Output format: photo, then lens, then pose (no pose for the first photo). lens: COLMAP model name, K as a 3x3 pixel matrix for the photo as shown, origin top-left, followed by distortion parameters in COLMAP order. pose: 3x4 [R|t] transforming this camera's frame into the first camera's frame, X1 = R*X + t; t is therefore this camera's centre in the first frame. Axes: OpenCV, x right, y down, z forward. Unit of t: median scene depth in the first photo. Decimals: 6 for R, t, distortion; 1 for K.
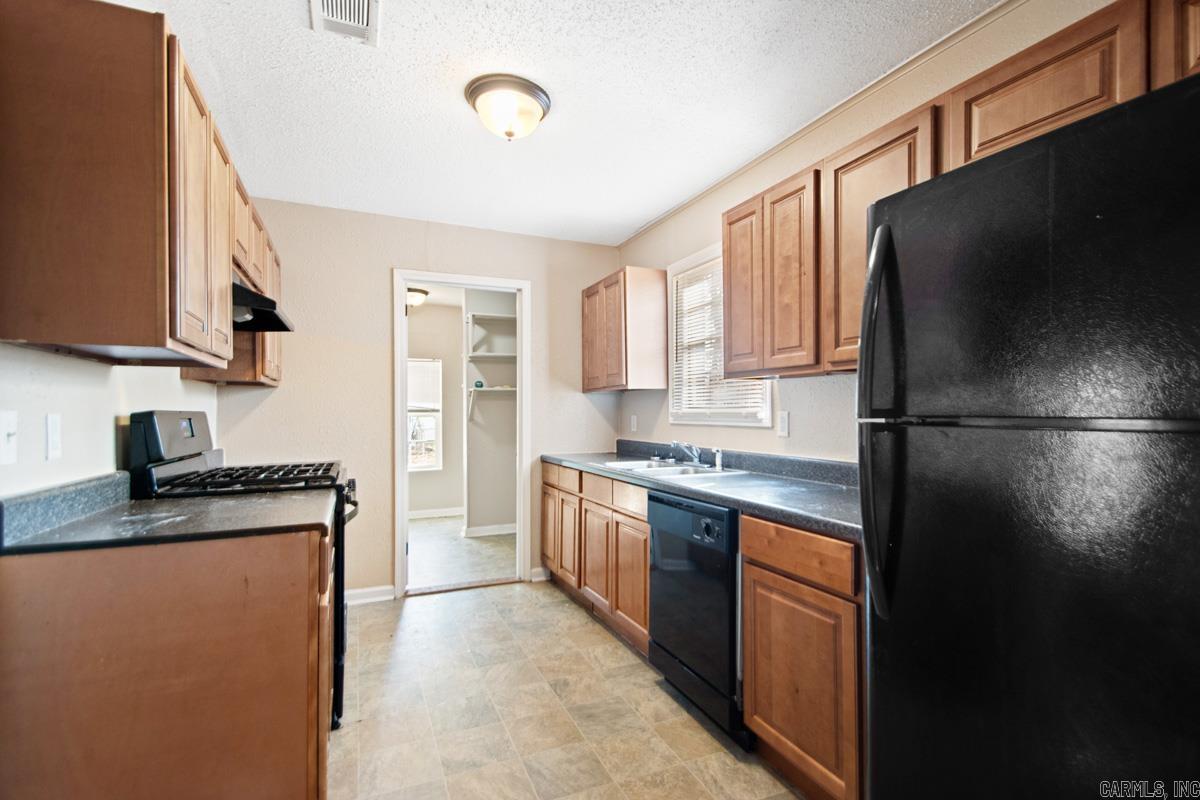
lens RADIAL K [[562.8, 0, 616.3], [0, 562.8, 409.5], [0, 0, 1]] dist [-0.001310, -0.000149]
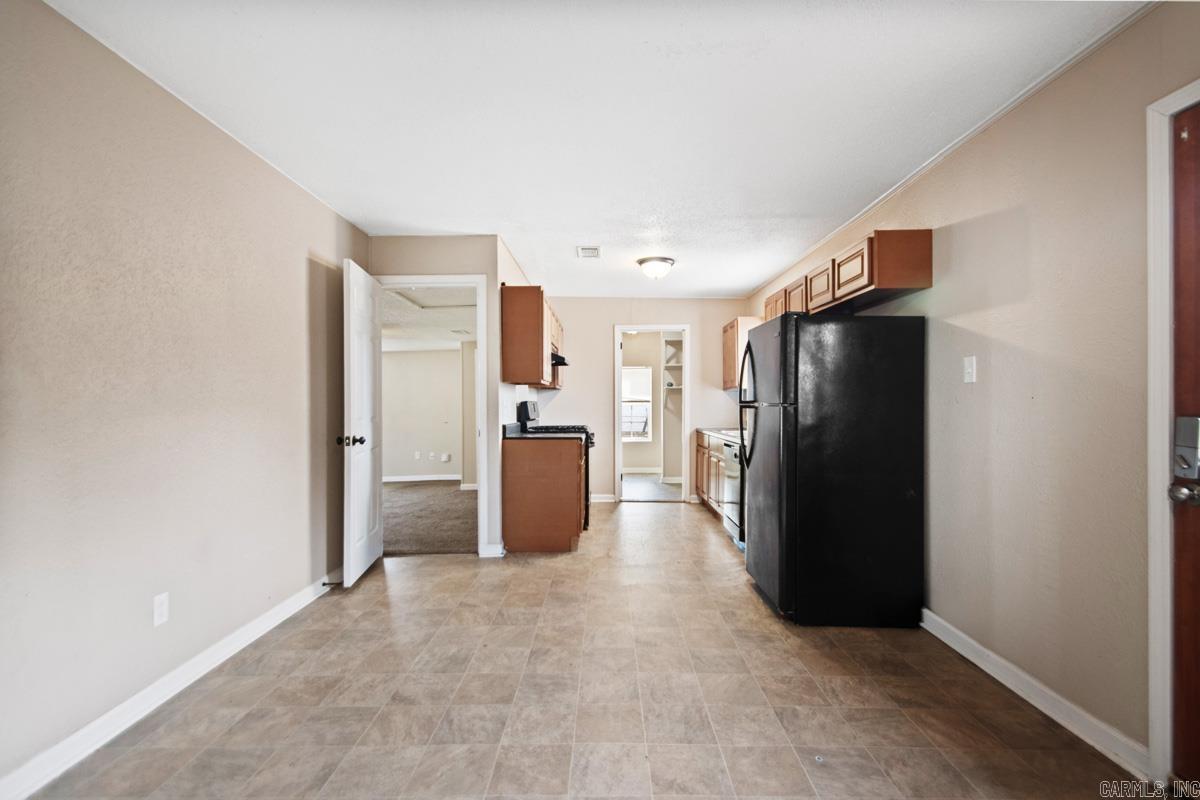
lens RADIAL K [[557.4, 0, 608.8], [0, 557.4, 400.3], [0, 0, 1]] dist [0.026304, -0.000168]
pose [[0.910408, 0.001207, -0.413710, 0.361887], [-0.001775, 0.999998, -0.000989, 0.001120], [0.413708, 0.001635, 0.910408, -0.709470]]
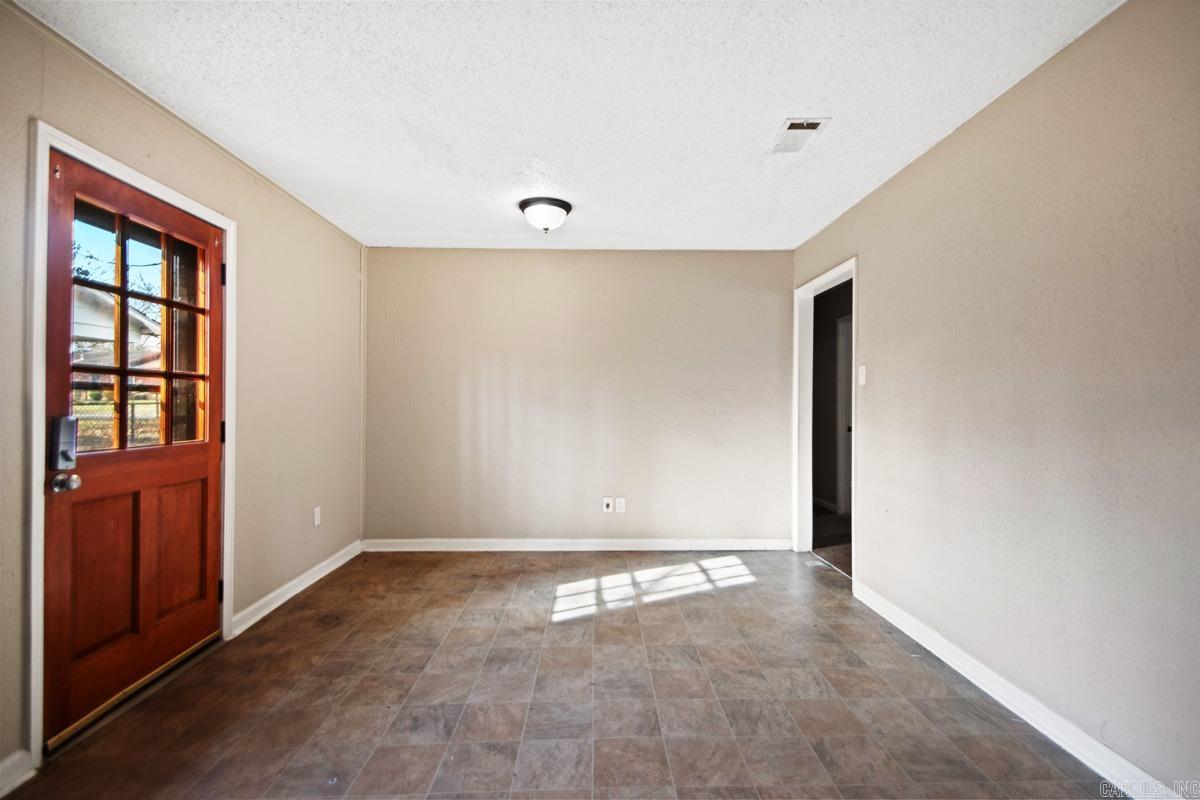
lens RADIAL K [[557.4, 0, 608.8], [0, 557.4, 400.3], [0, 0, 1]] dist [0.026304, -0.000168]
pose [[-0.920512, 0.003736, 0.390696, -0.103030], [0.000890, 0.999972, -0.007465, 0.002212], [-0.390713, -0.006525, -0.920490, 0.226710]]
